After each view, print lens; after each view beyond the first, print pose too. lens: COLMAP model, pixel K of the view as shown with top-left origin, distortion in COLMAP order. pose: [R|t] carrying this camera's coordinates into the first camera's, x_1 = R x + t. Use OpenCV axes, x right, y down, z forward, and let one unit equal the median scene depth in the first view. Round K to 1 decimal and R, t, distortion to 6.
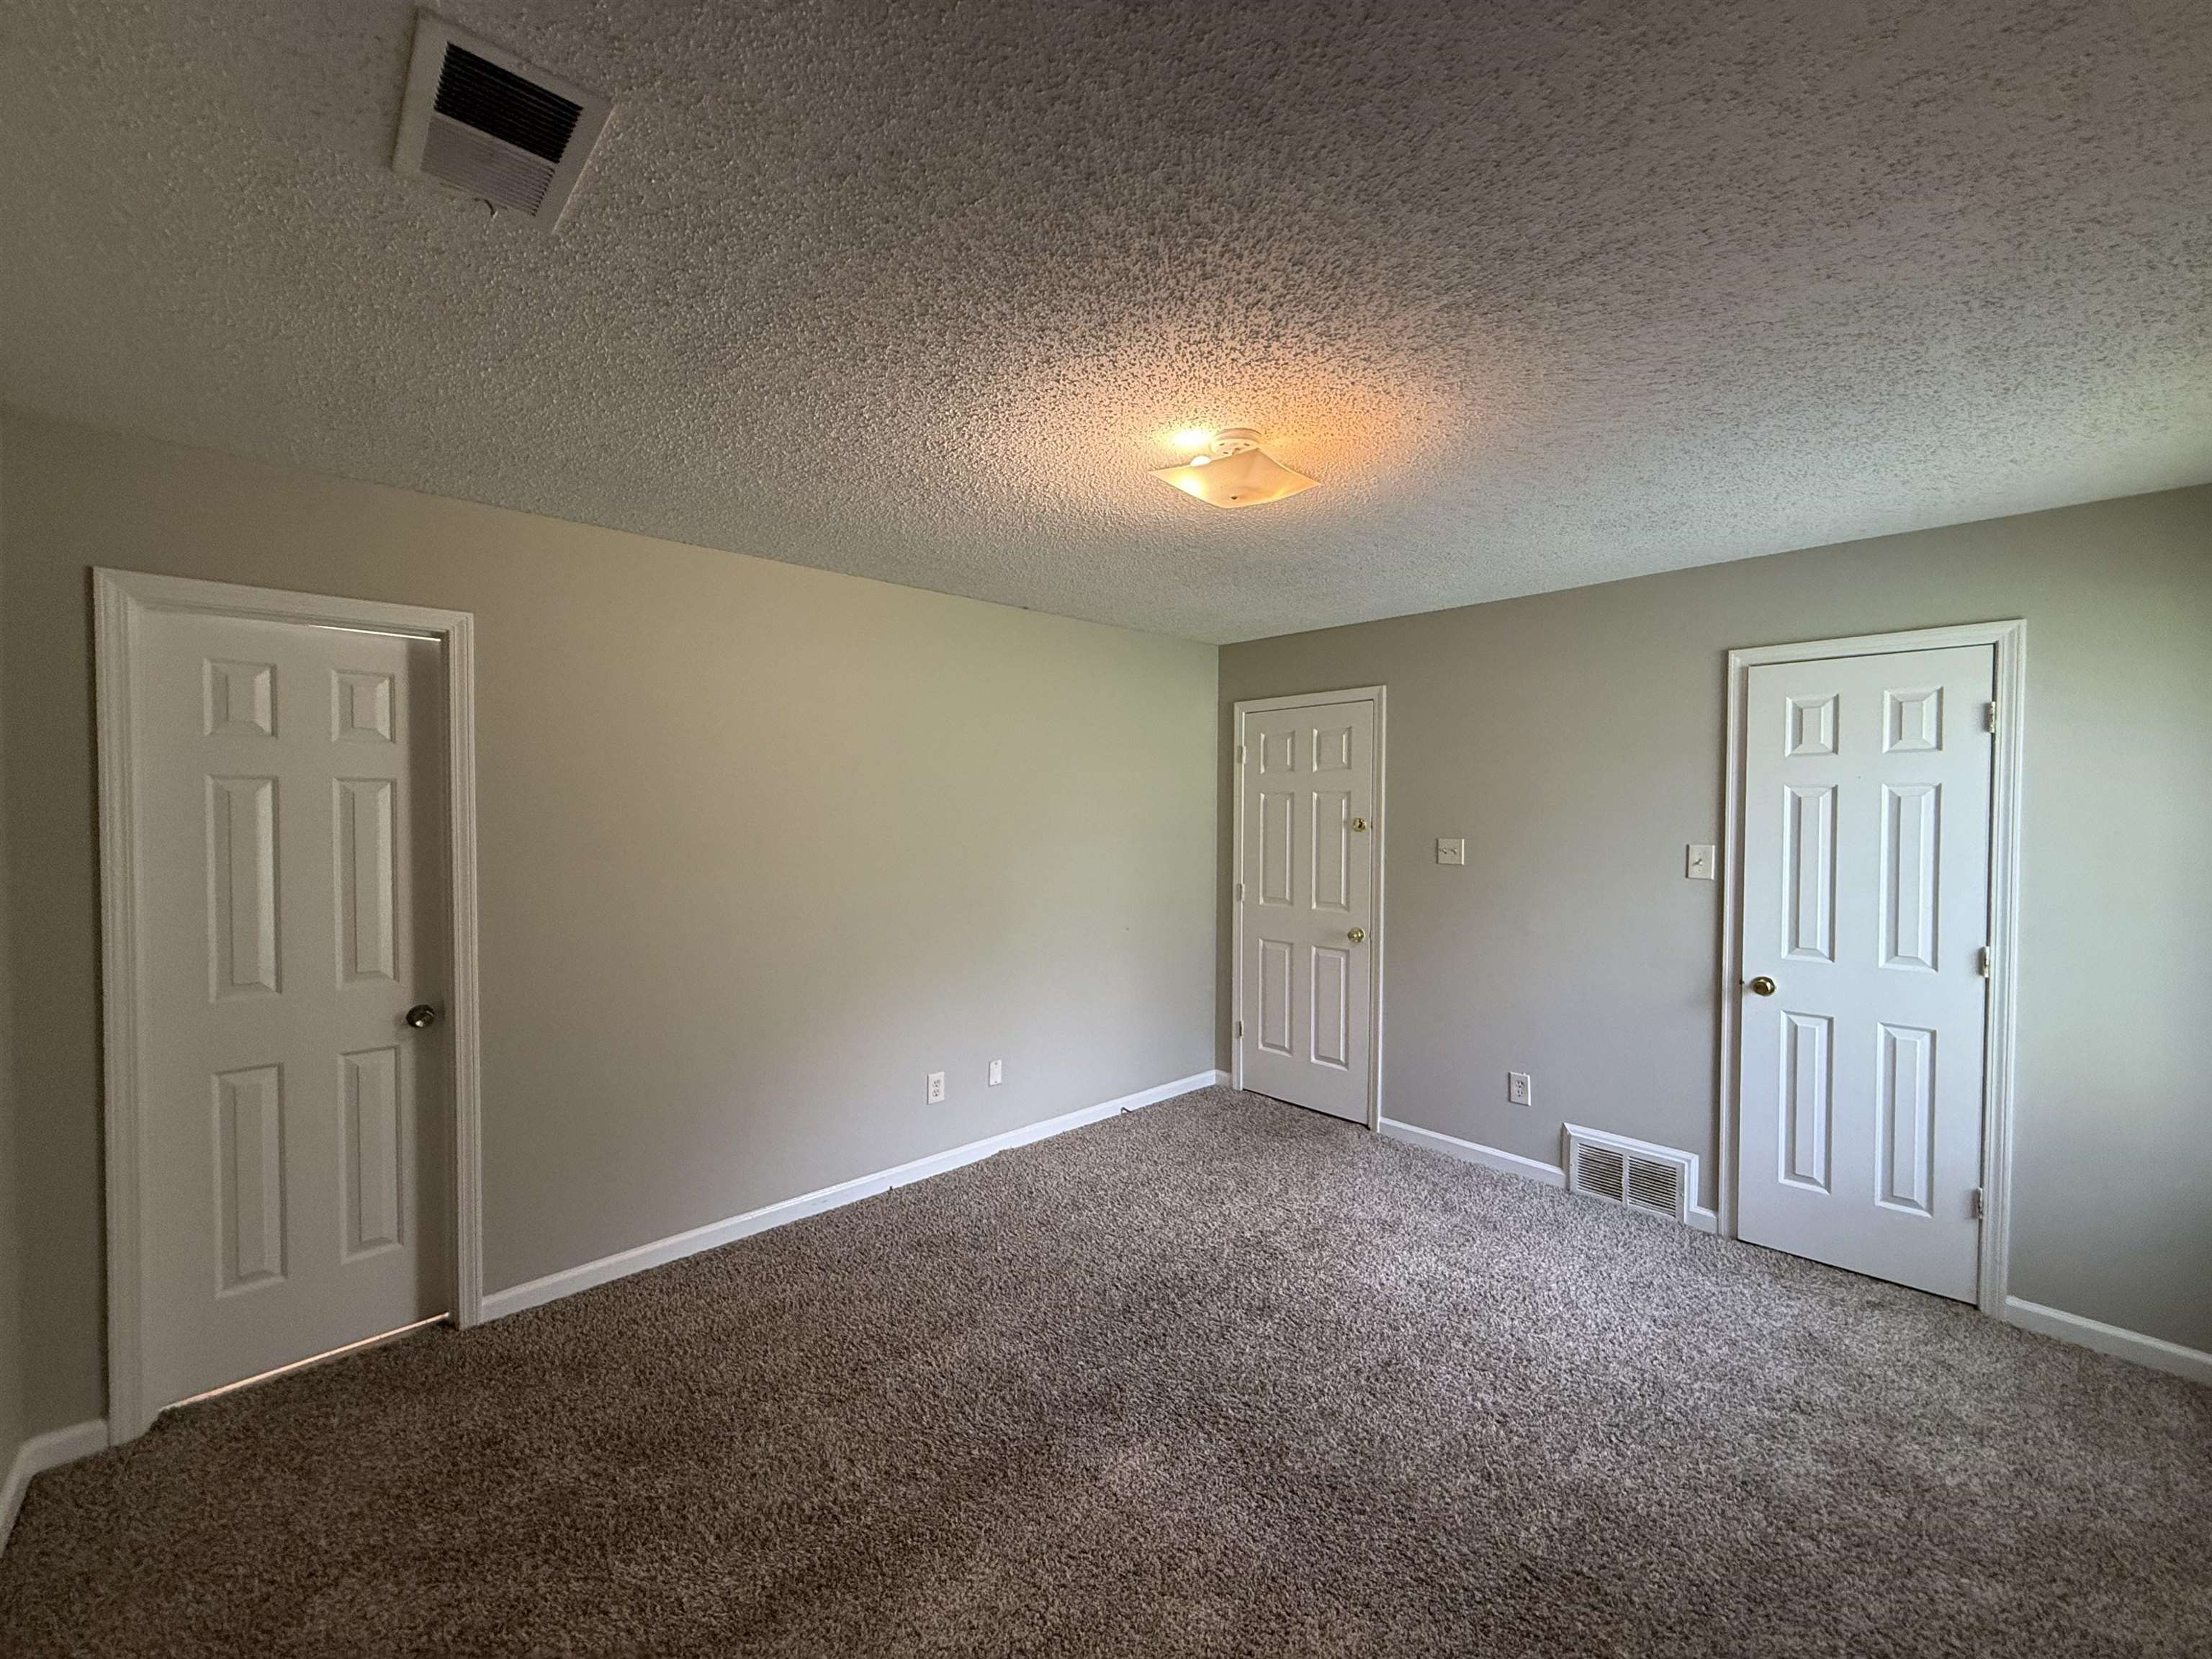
lens RADIAL K [[882.3, 0, 1099.6], [0, 882.3, 829.3], [0, 0, 1]] dist [-0.002036, 0.000452]
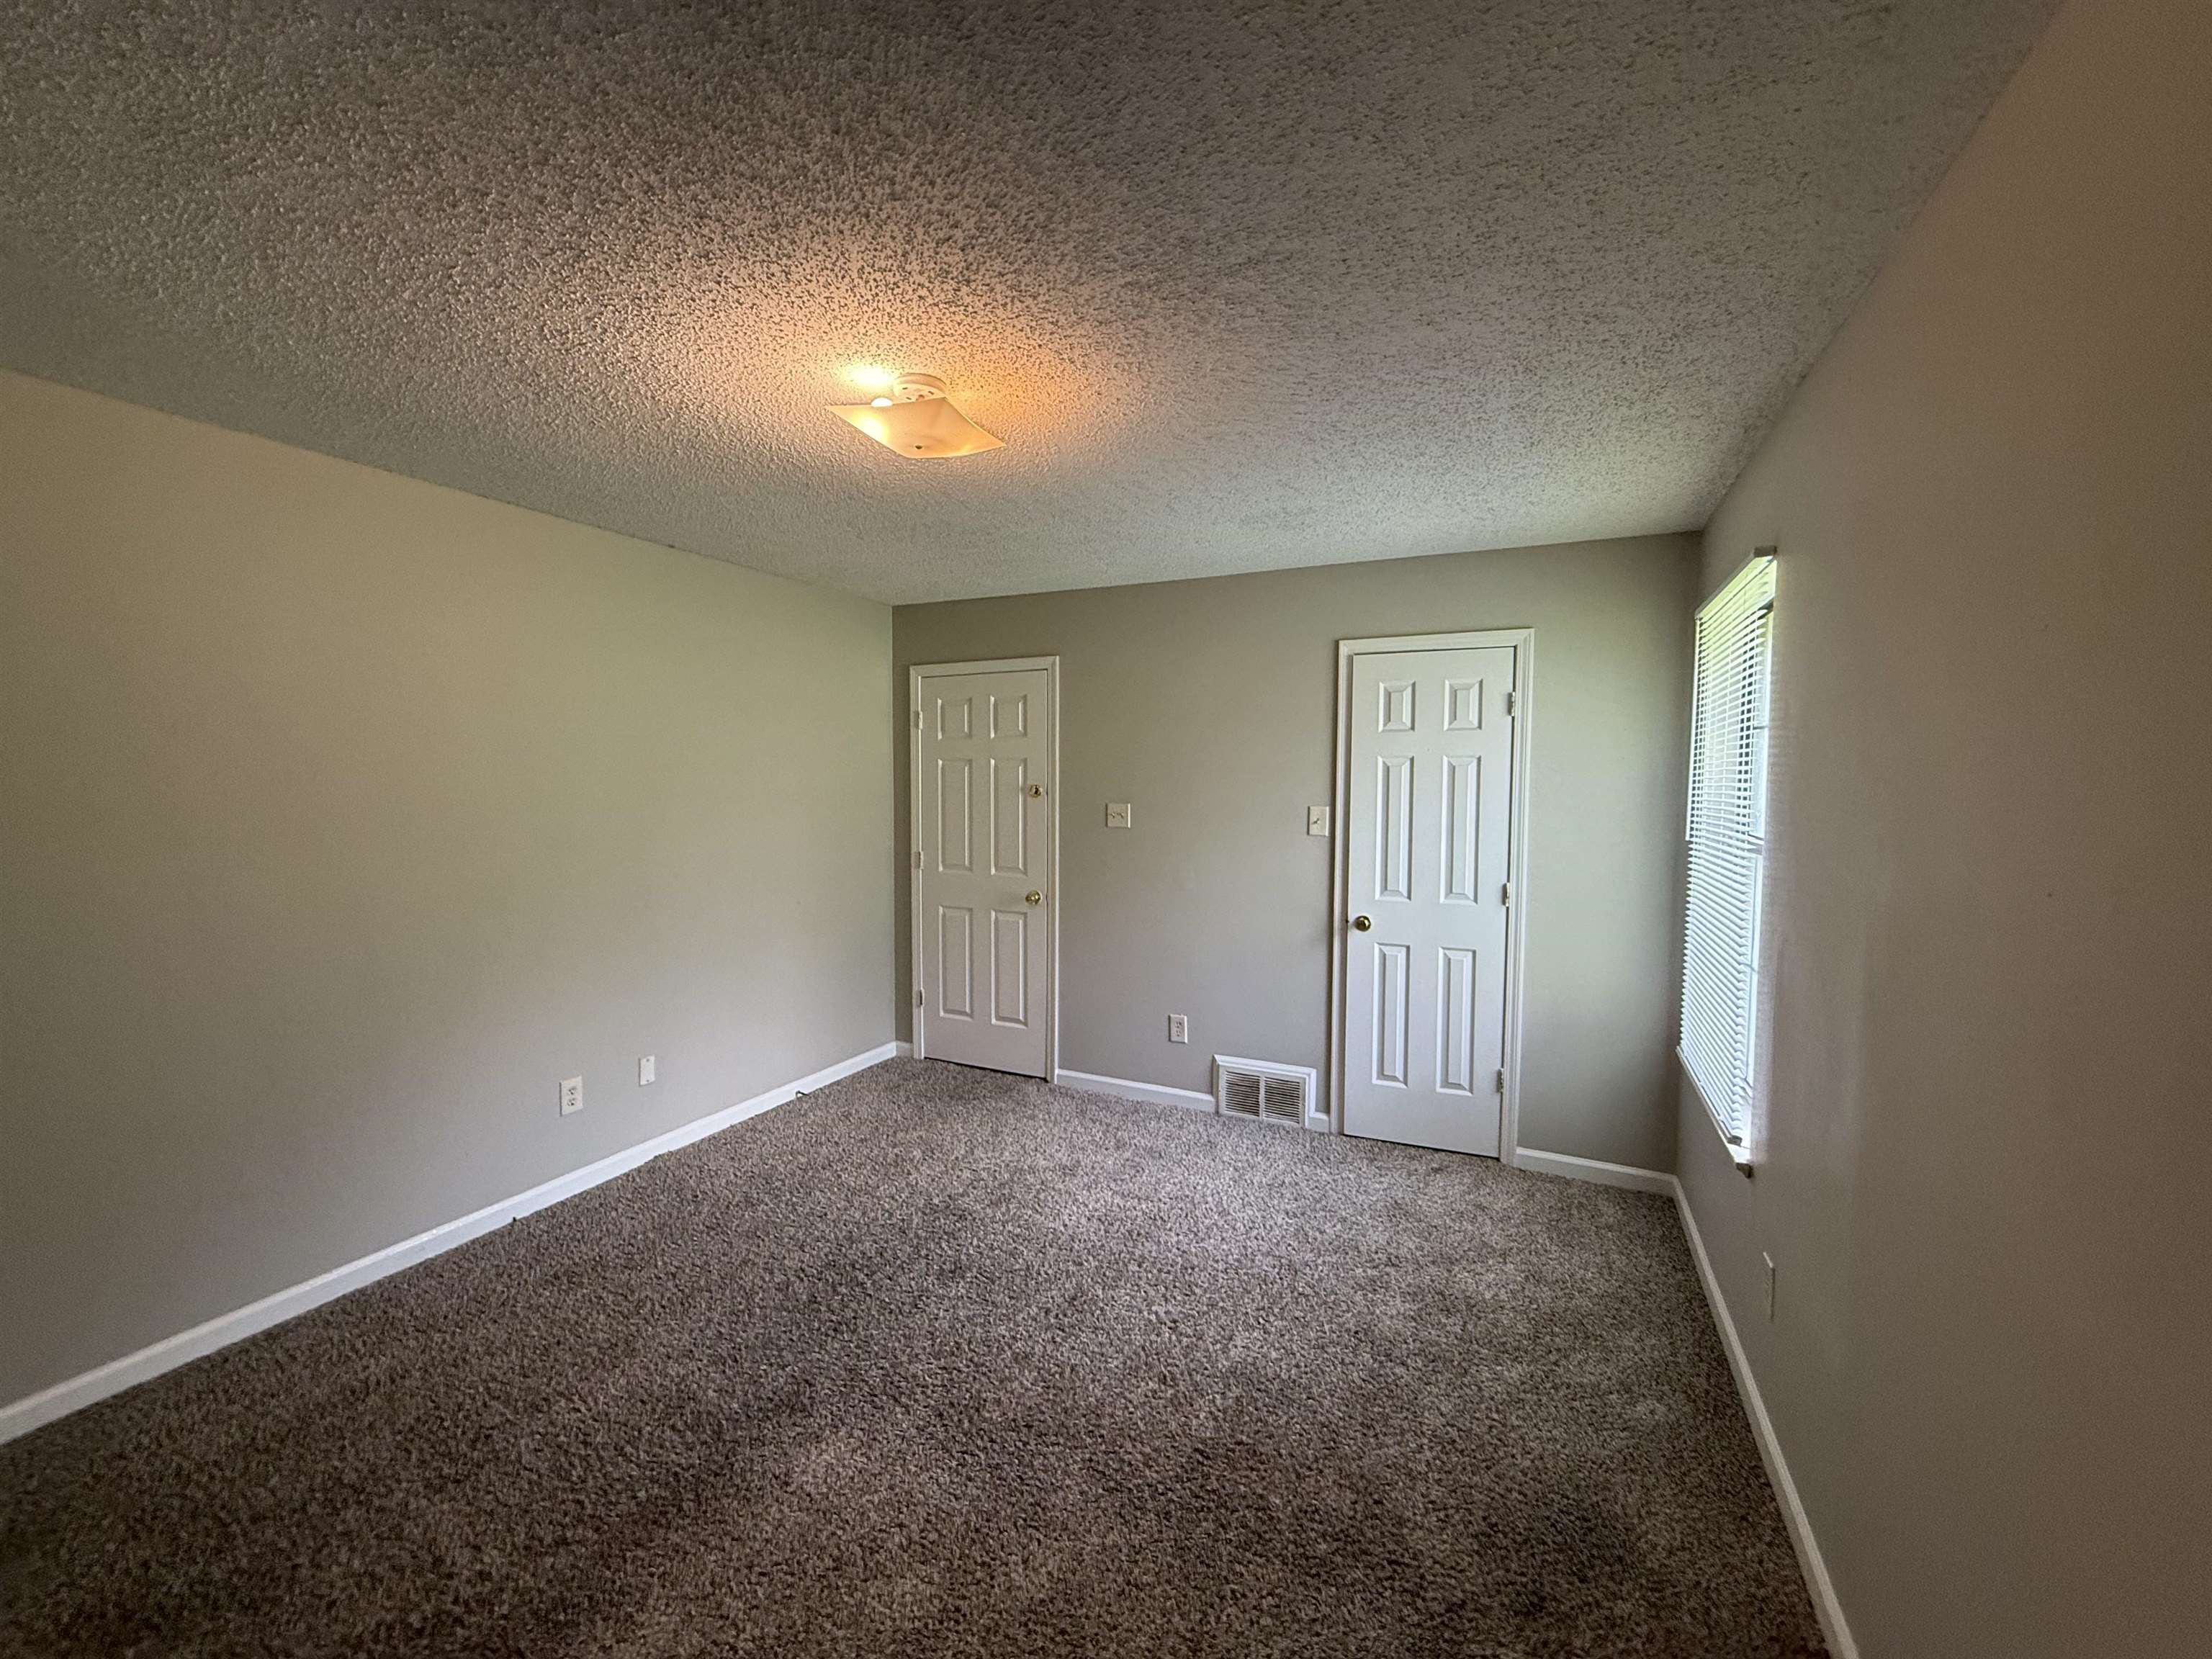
lens RADIAL K [[882.3, 0, 1102.6], [0, 882.3, 829.6], [0, 0, 1]] dist [-0.002036, 0.000452]
pose [[0.930883, -0.019228, 0.364812, -0.013257], [0.006331, 0.999313, 0.036515, 0.003986], [-0.365264, -0.031681, 0.930365, 0.015529]]
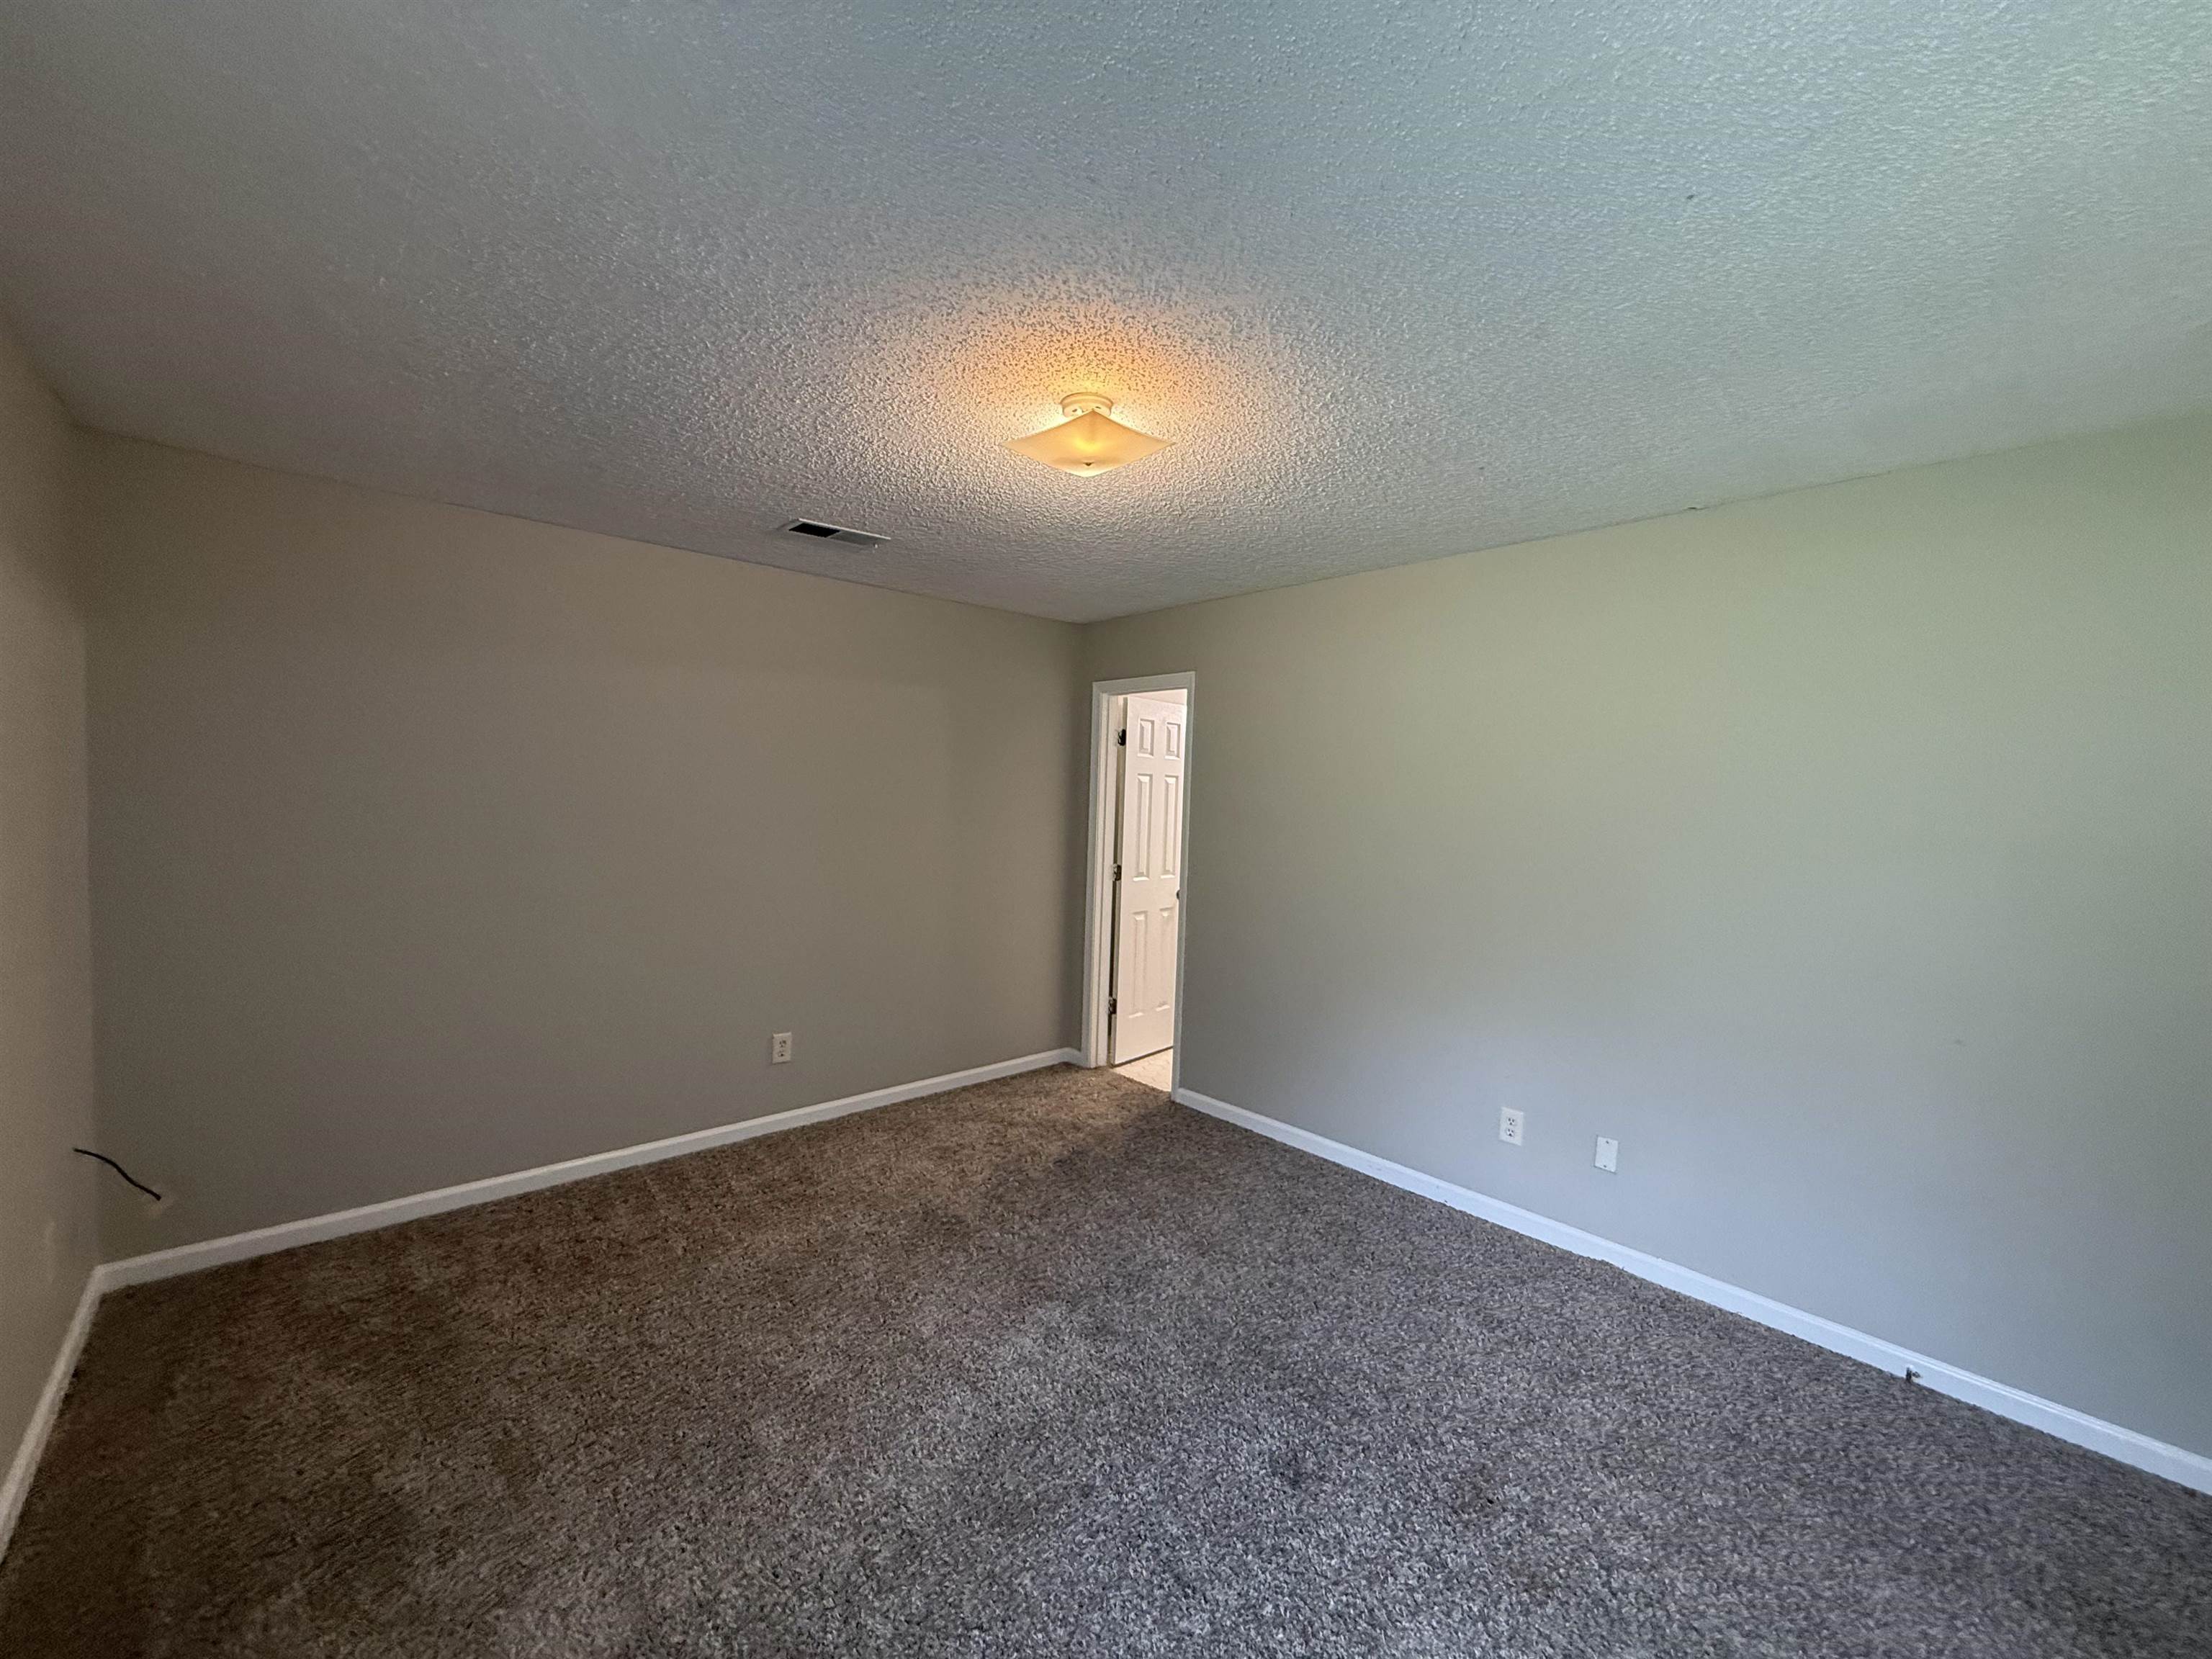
lens RADIAL K [[882.3, 0, 1115.3], [0, 882.3, 812.7], [0, 0, 1]] dist [-0.002036, 0.000452]
pose [[0.000272, 0.024860, -0.999691, 0.822590], [-0.050813, 0.998400, 0.024814, -0.017013], [0.998708, 0.050790, 0.001534, 0.740772]]
